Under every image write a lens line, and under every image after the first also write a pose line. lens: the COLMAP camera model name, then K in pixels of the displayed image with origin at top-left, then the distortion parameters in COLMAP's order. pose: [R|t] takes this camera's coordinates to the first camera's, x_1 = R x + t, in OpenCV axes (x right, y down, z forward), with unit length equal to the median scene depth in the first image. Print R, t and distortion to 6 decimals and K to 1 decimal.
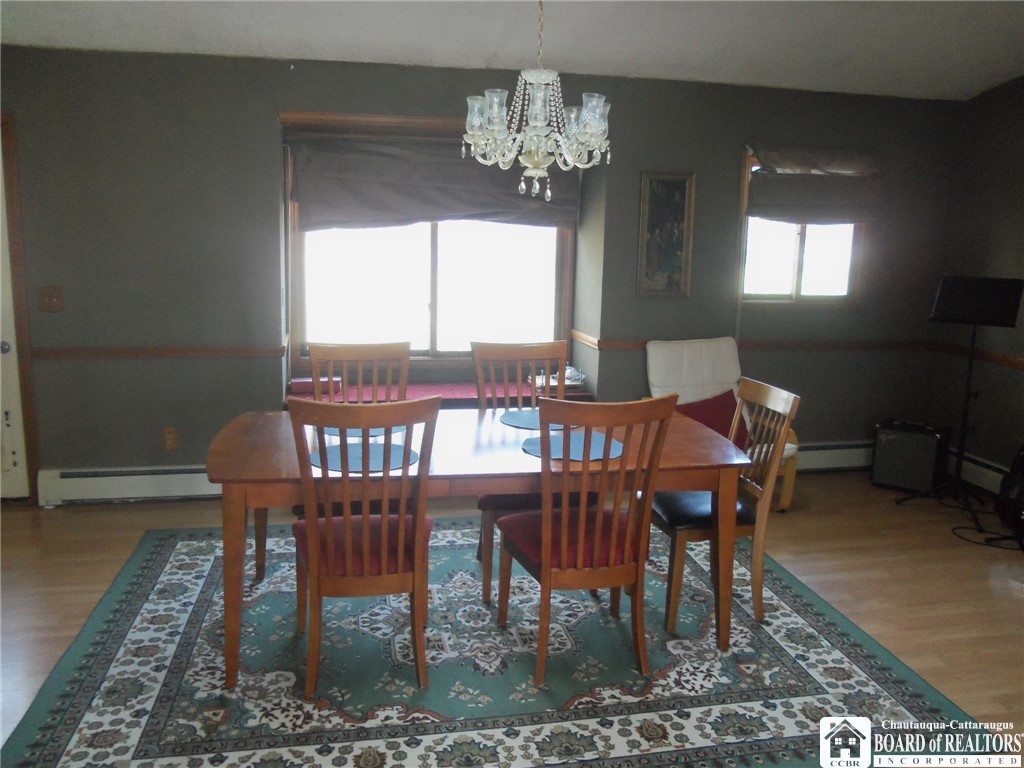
lens RADIAL K [[840.6, 0, 509.3], [0, 840.6, 383.3], [0, 0, 1]] dist [-0.051512, 0.011269]
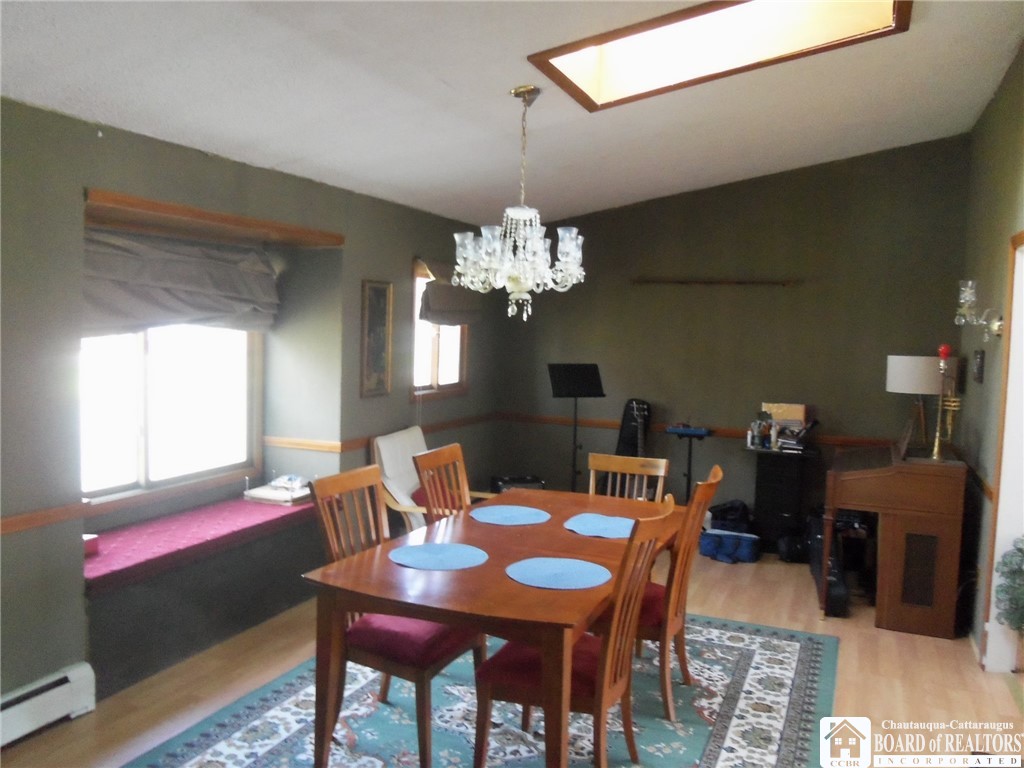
lens RADIAL K [[840.6, 0, 509.3], [0, 840.6, 383.3], [0, 0, 1]] dist [-0.051512, 0.011269]
pose [[0.565808, -0.064213, 0.822033, -1.052087], [0.136510, 0.990500, -0.016588, -0.135917], [-0.813159, 0.121601, 0.569198, 0.439890]]
